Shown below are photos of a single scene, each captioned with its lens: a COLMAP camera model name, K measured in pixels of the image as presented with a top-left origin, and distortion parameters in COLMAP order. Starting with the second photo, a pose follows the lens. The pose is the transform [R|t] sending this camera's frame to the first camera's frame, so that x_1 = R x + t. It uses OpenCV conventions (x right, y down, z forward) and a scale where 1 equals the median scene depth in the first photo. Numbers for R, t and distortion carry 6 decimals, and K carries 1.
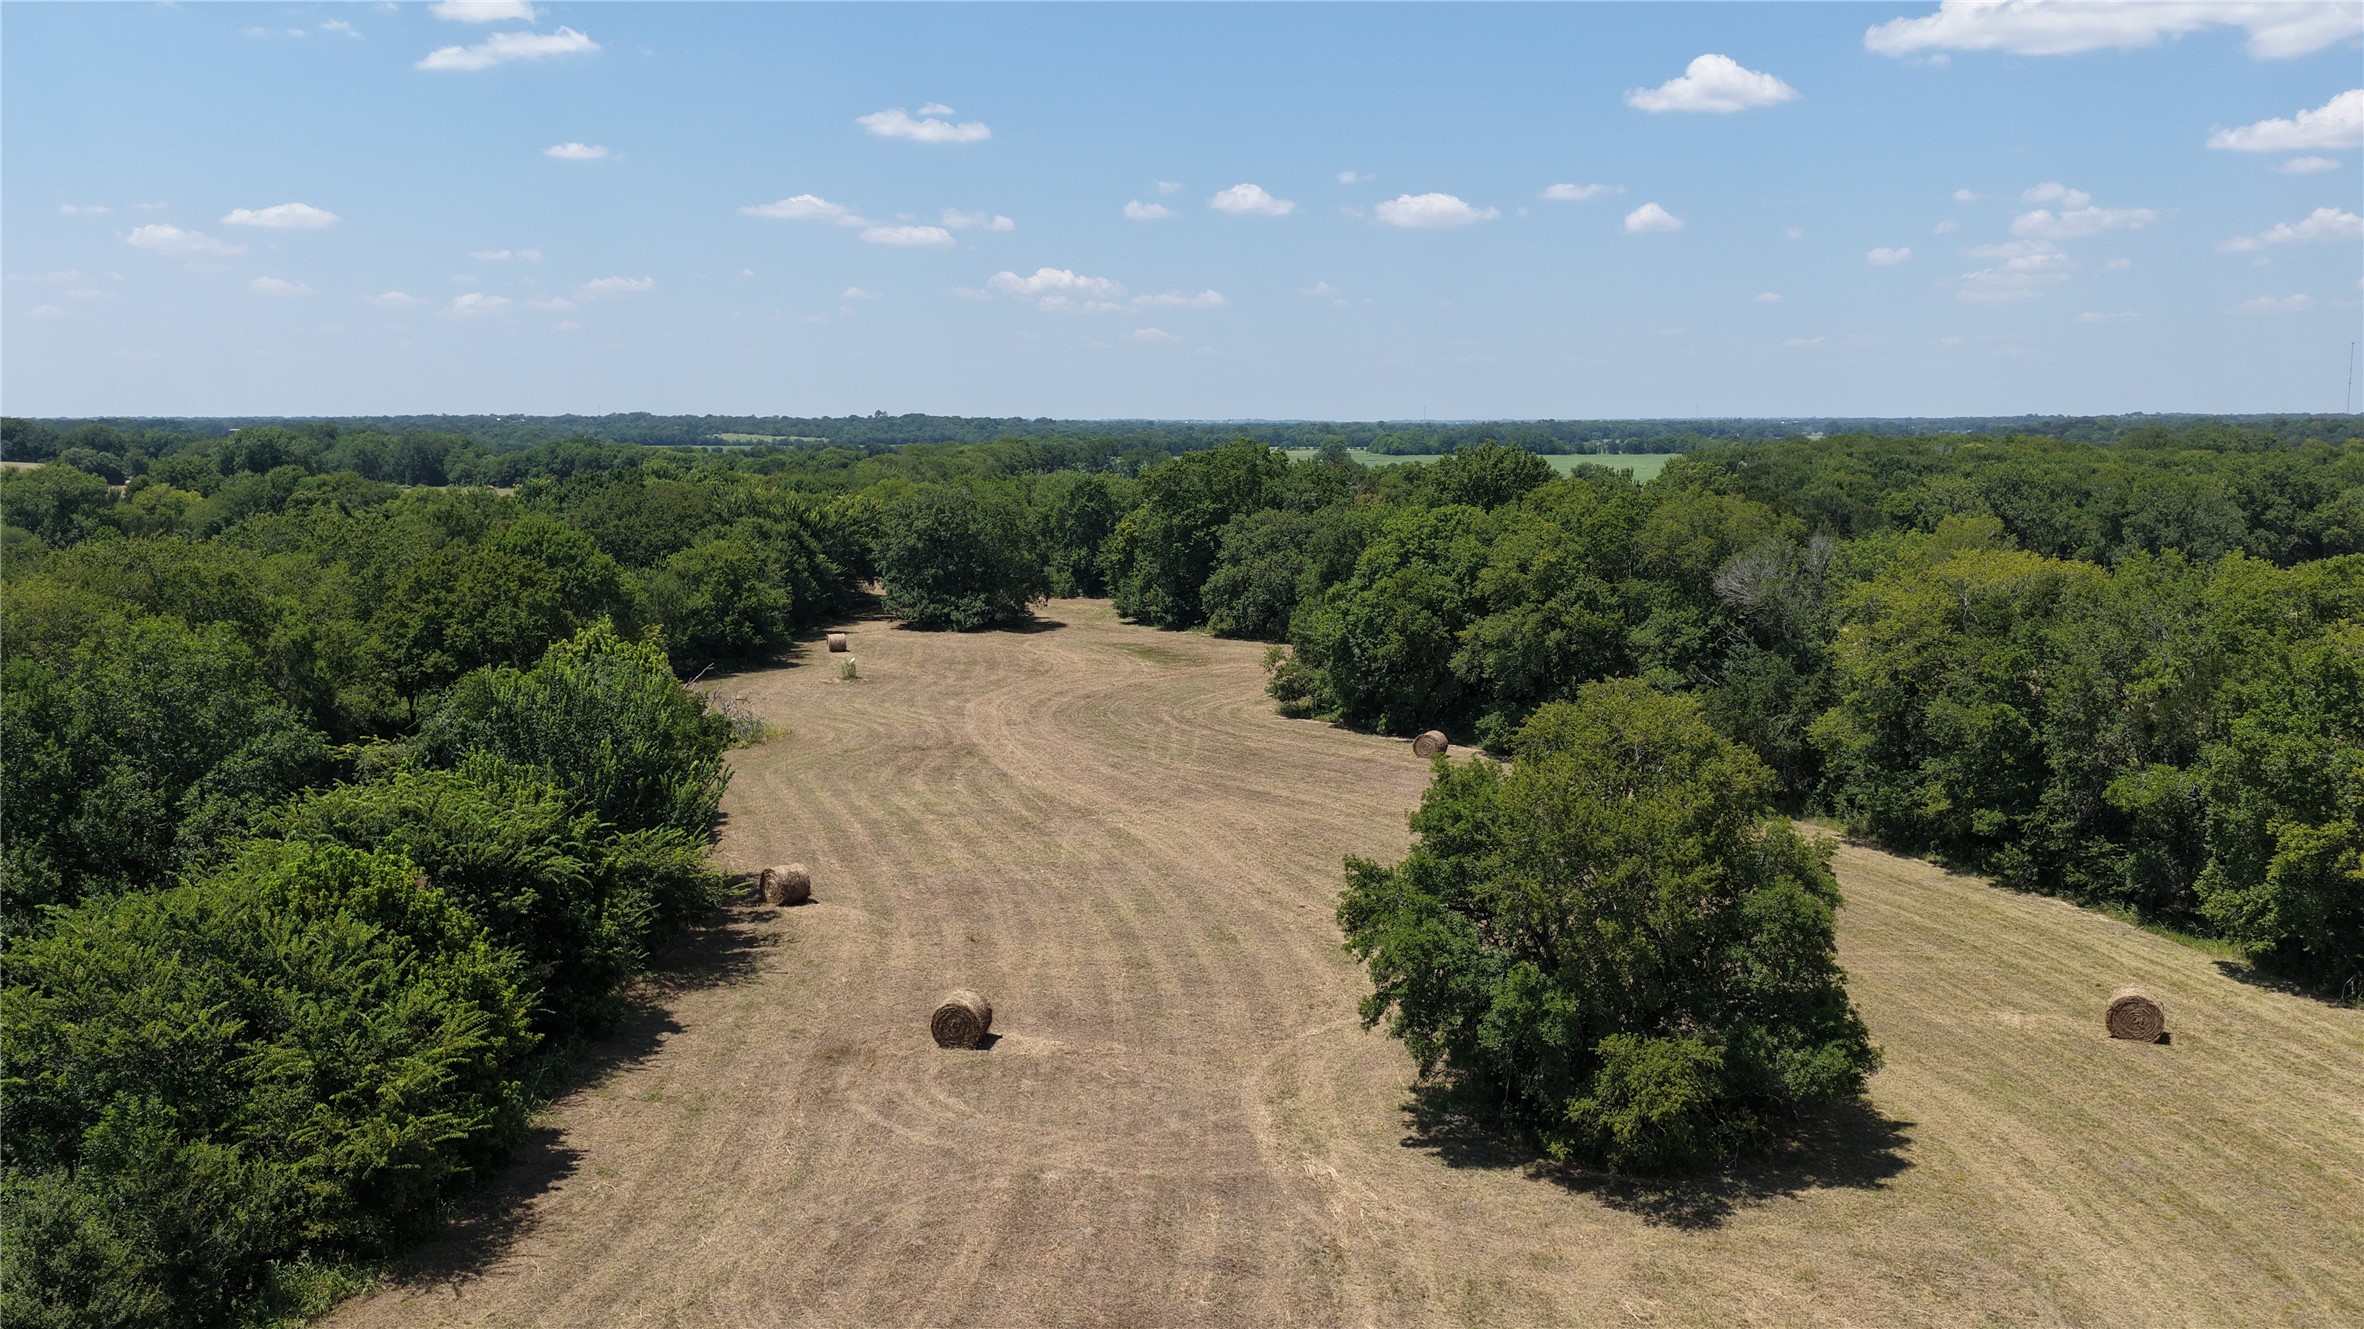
lens RADIAL K [[1961.2, 0, 1181.4], [0, 1961.2, 652.1], [0, 0, 1]] dist [-0.015362, 0.035071]
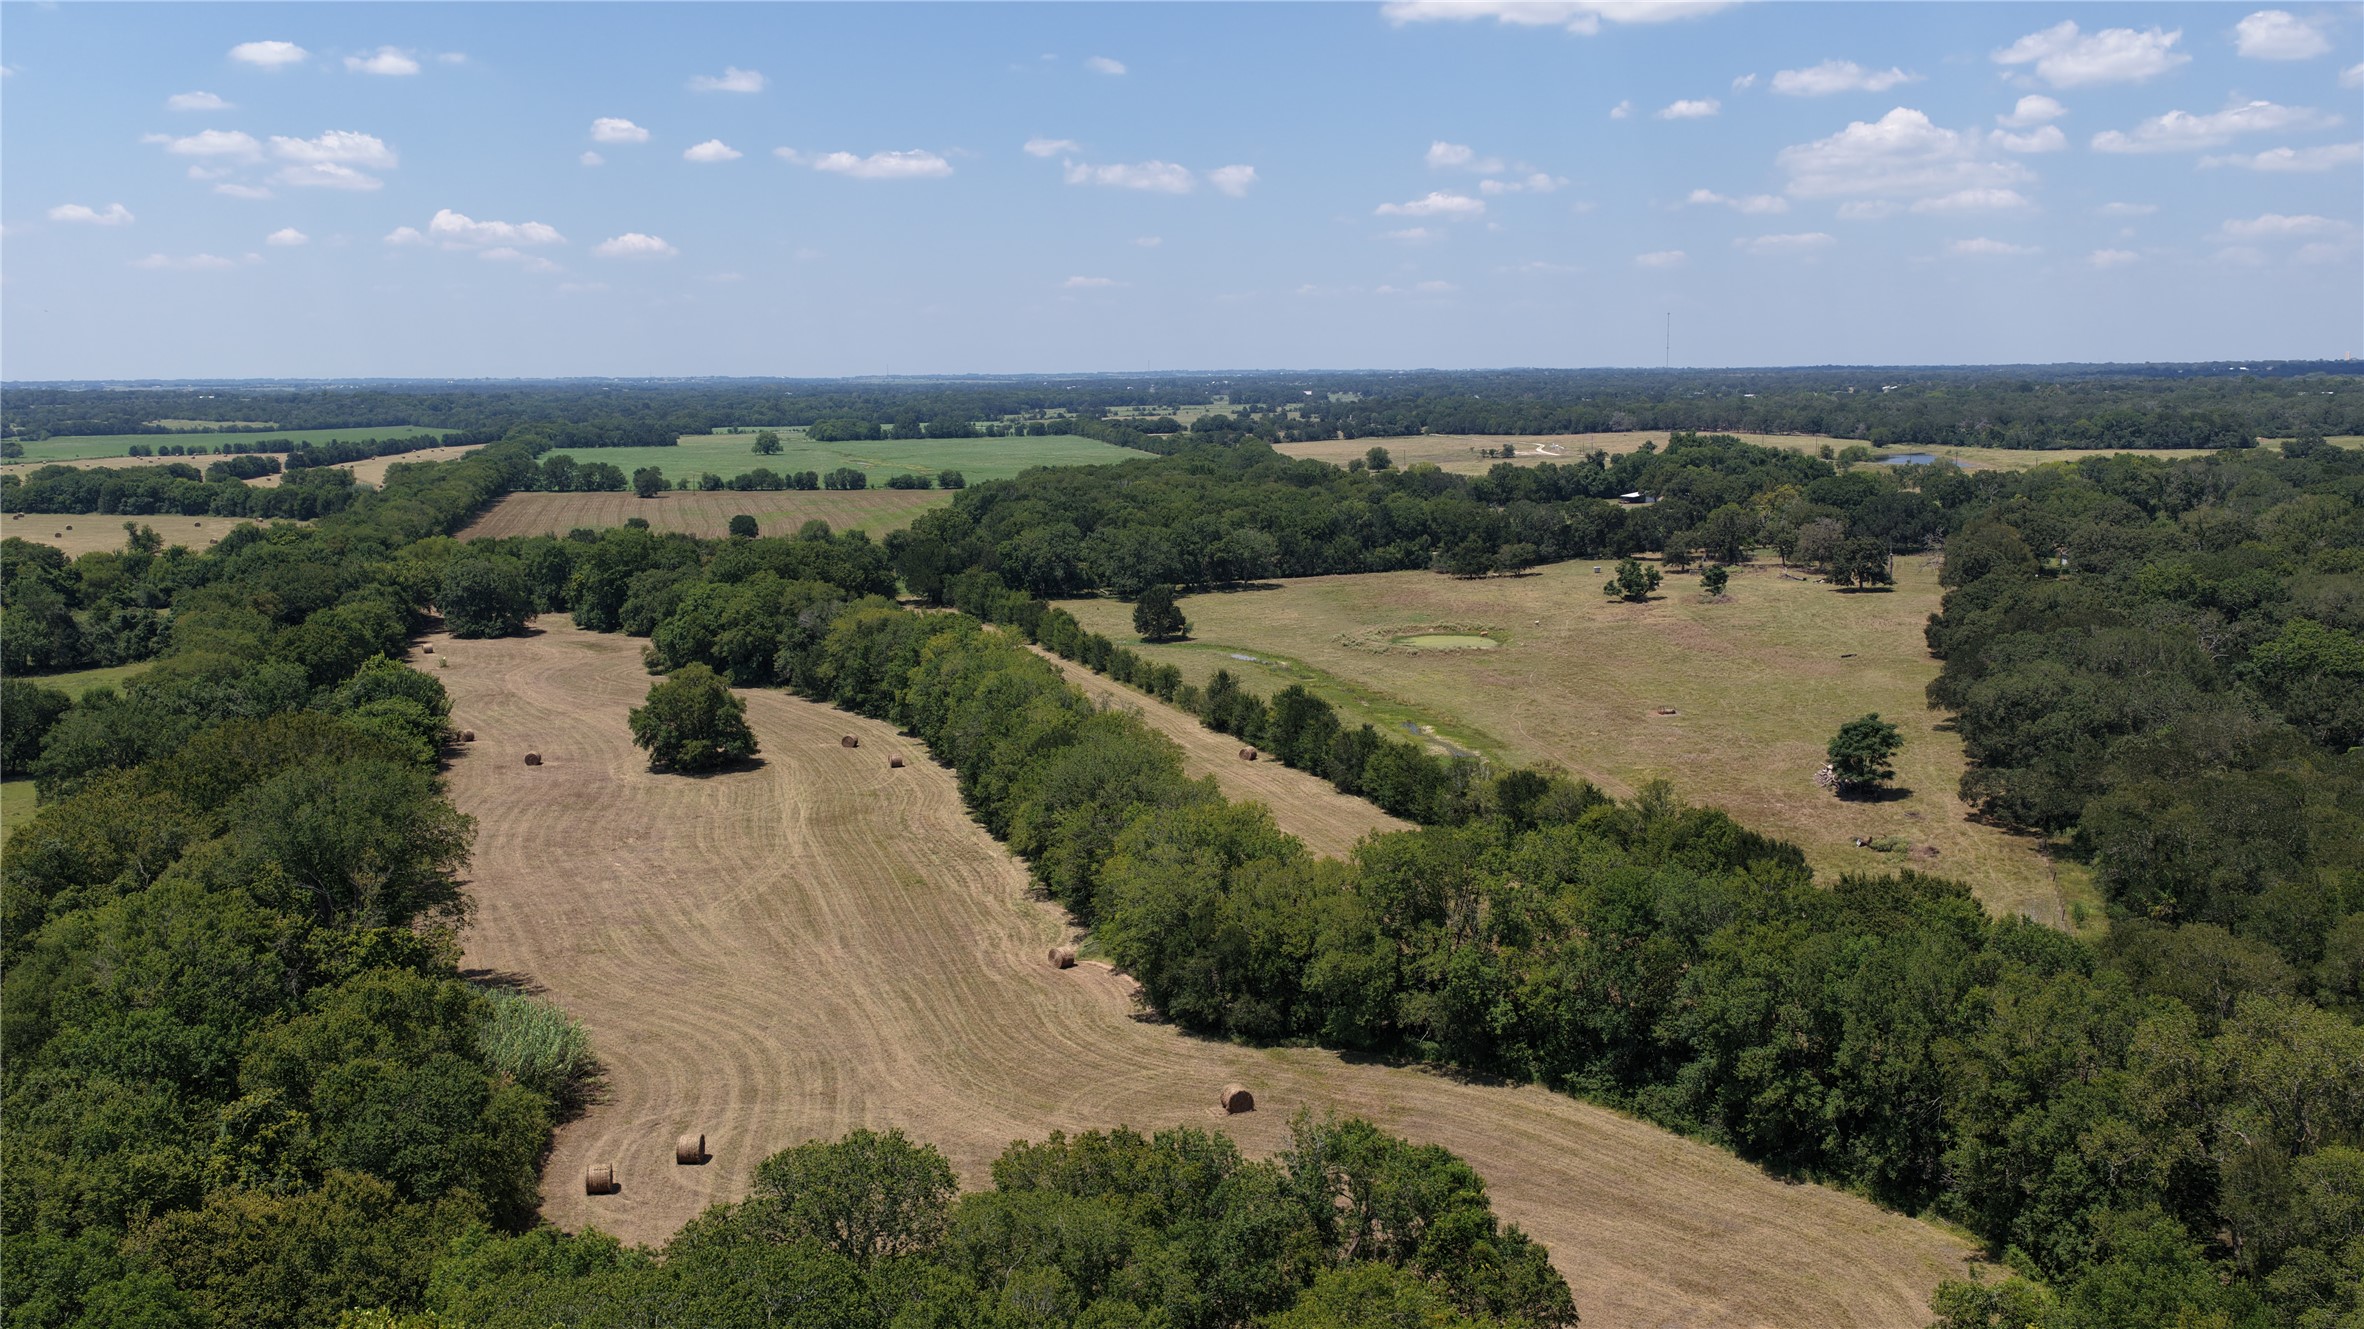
lens RADIAL K [[1961.2, 0, 1182.7], [0, 1961.2, 652.2], [0, 0, 1]] dist [-0.015362, 0.035071]
pose [[0.964719, -0.044696, 0.259461, 0.045364], [0.038162, 0.998816, 0.030170, -0.030329], [-0.260503, -0.019204, 0.965282, -1.068654]]
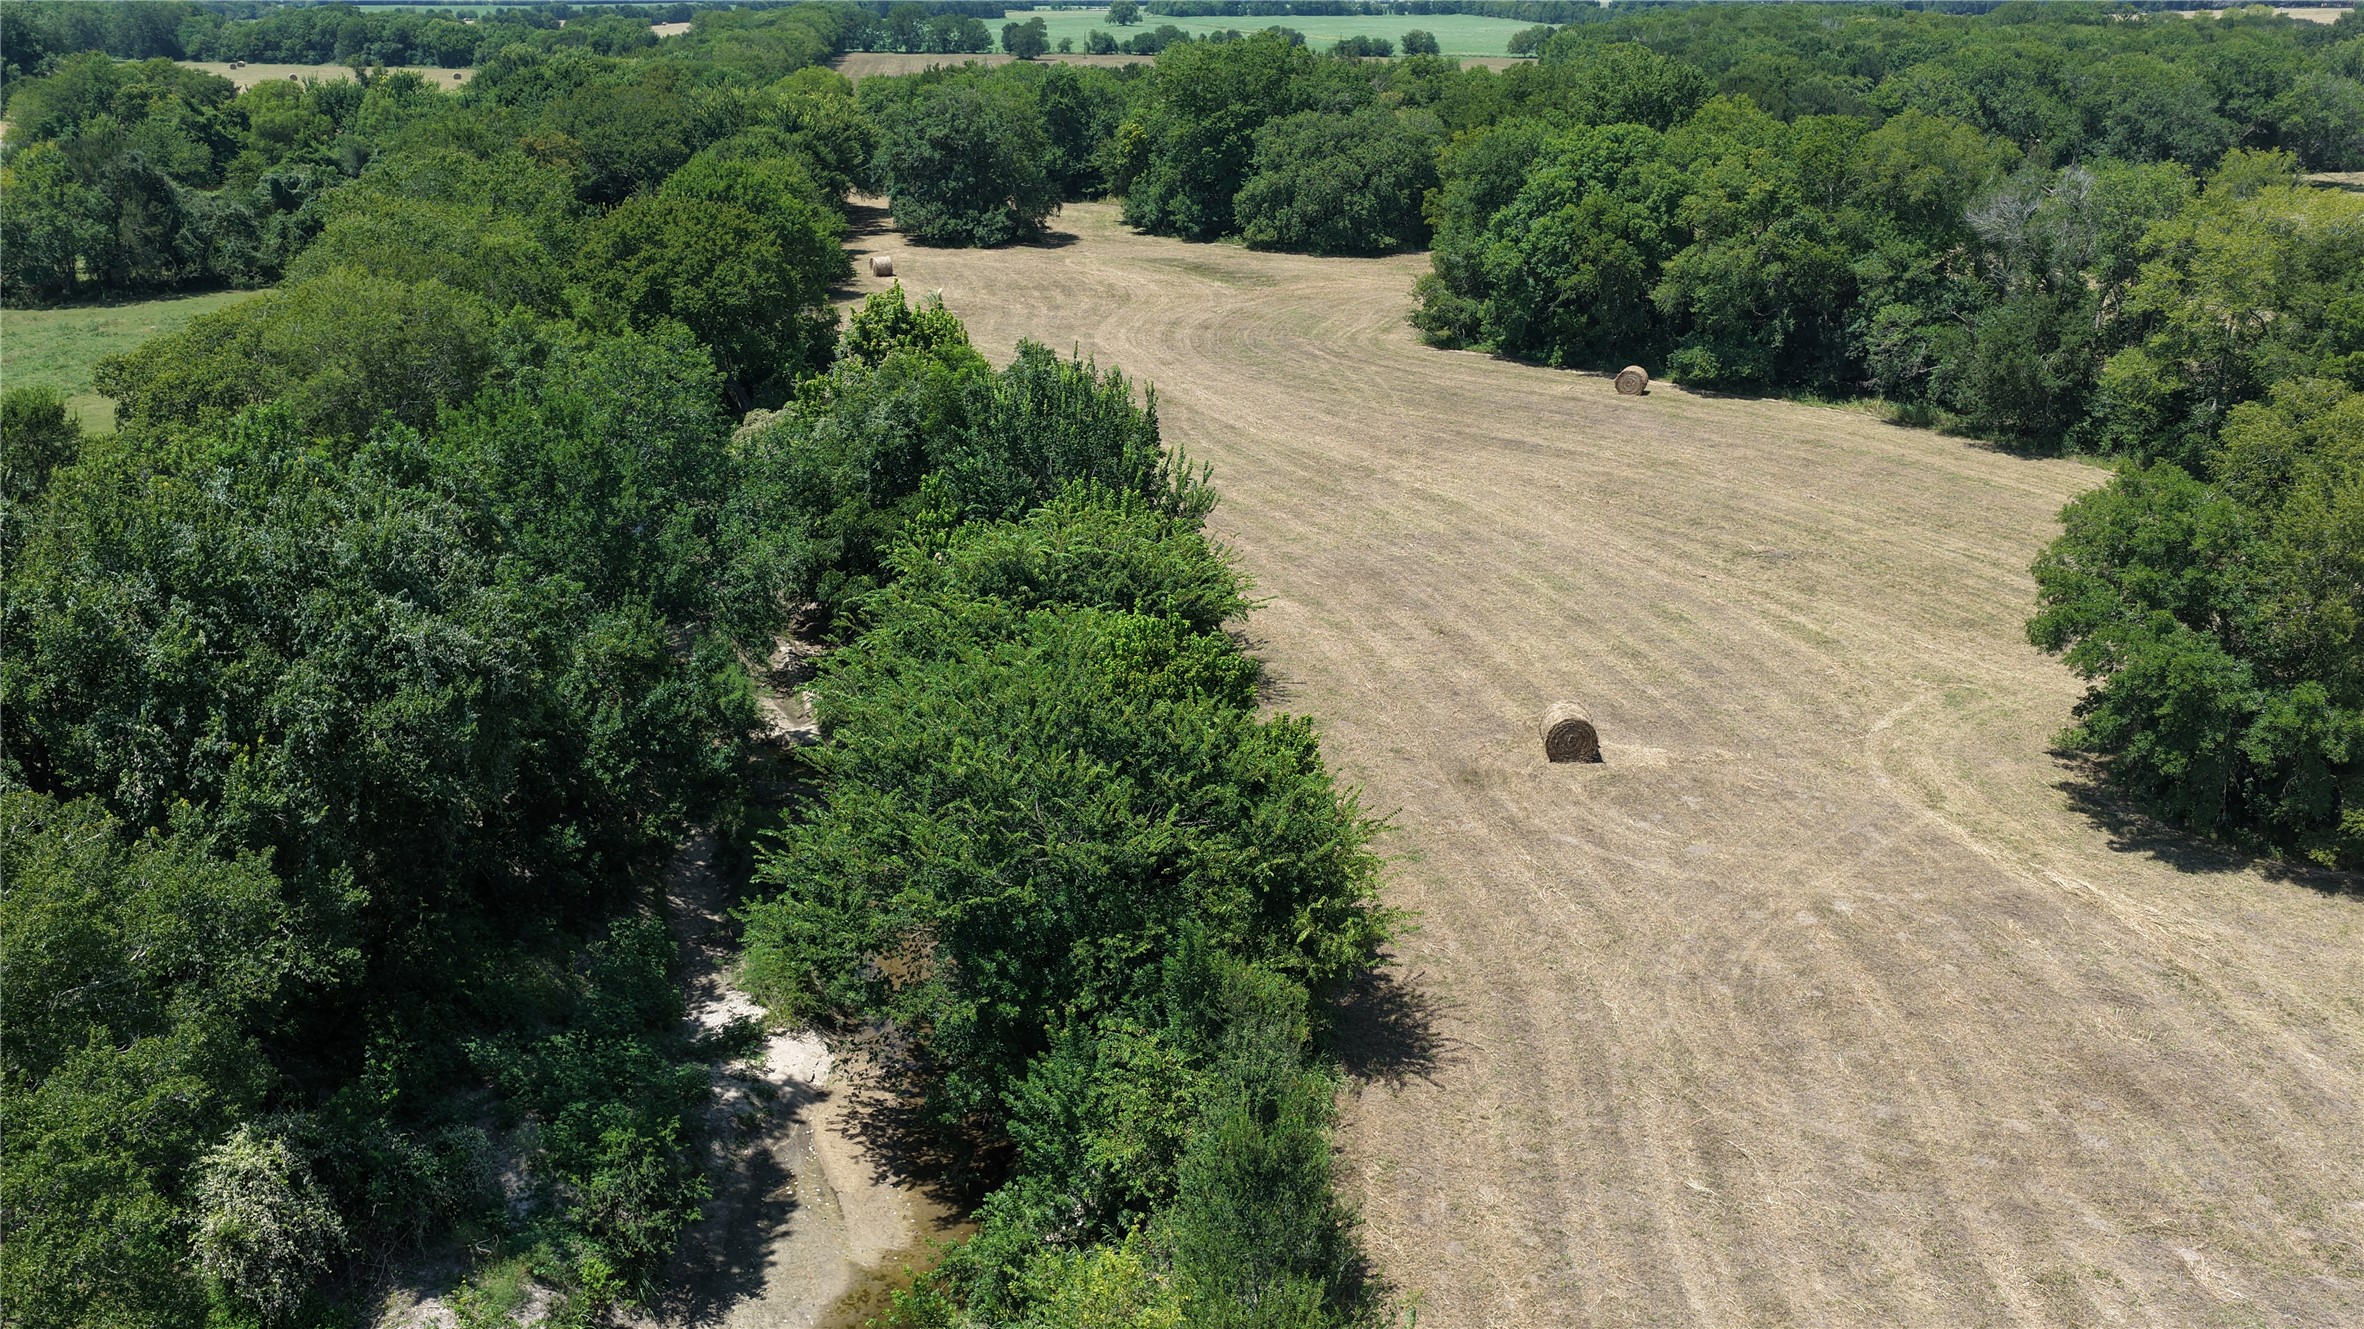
lens RADIAL K [[1961.2, 0, 1181.5], [0, 1961.2, 663.9], [0, 0, 1]] dist [-0.015362, 0.035071]
pose [[0.991339, -0.042688, 0.124194, -0.151457], [0.014289, 0.975143, 0.221116, -0.023518], [-0.130546, -0.217426, 0.967307, 0.029289]]
